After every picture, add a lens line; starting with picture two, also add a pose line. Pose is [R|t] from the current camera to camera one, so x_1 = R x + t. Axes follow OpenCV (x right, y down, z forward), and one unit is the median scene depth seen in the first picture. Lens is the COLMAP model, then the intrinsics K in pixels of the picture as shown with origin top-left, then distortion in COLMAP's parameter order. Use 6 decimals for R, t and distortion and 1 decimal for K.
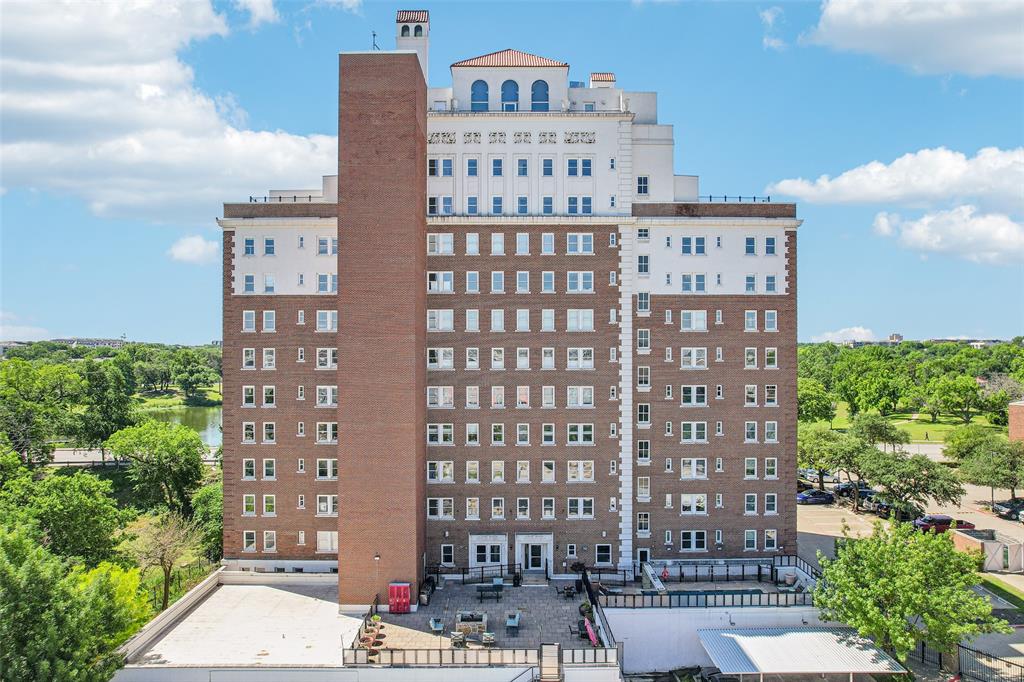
lens RADIAL K [[657.4, 0, 512.0], [0, 657.4, 341.0], [0, 0, 1]] dist [-0.050058, 0.000477]
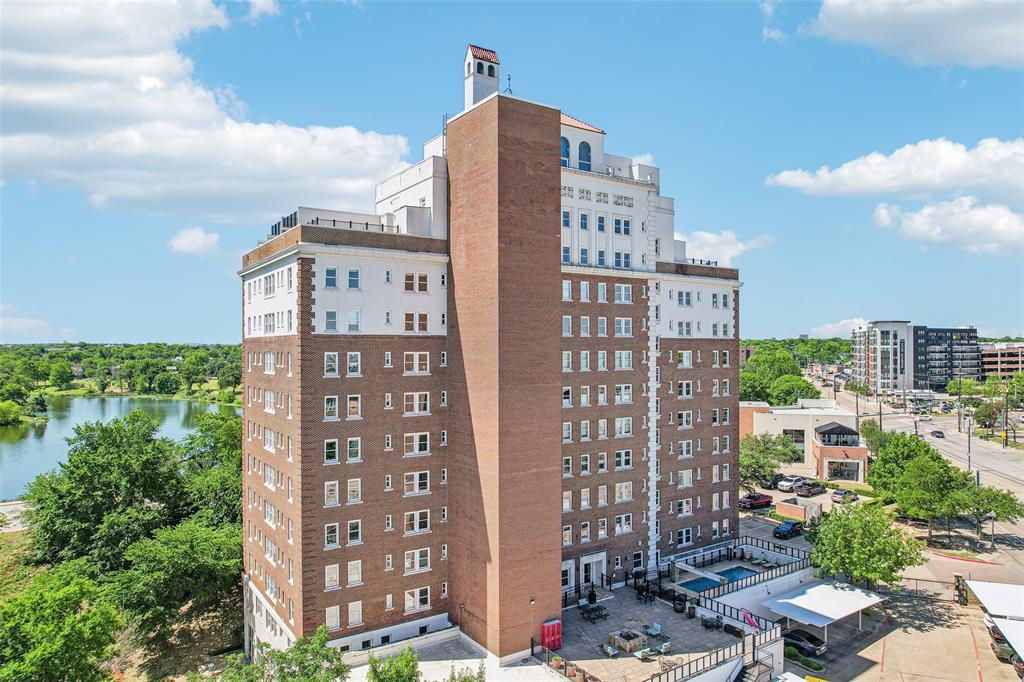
lens RADIAL K [[657.4, 0, 512.0], [0, 657.4, 341.0], [0, 0, 1]] dist [-0.050058, 0.000477]
pose [[0.836201, 0.006049, 0.548389, -0.685513], [-0.004848, 0.999982, -0.003639, -0.060230], [-0.548401, 0.000385, 0.836215, 0.146719]]
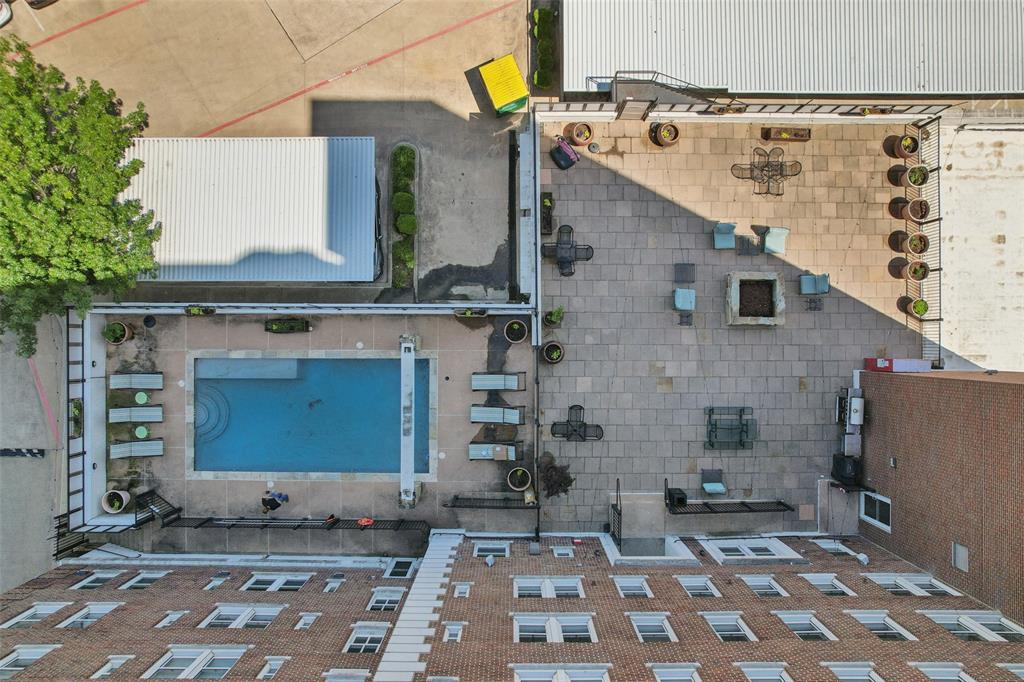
lens RADIAL K [[664.3, 0, 512.0], [0, 664.3, 341.0], [0, 0, 1]] dist [0.000578, 0.000241]
pose [[-0.999984, -0.005351, 0.001820, 0.125178], [0.001703, 0.021809, 0.999761, -0.133842], [-0.005389, 0.999748, -0.021800, 0.859105]]
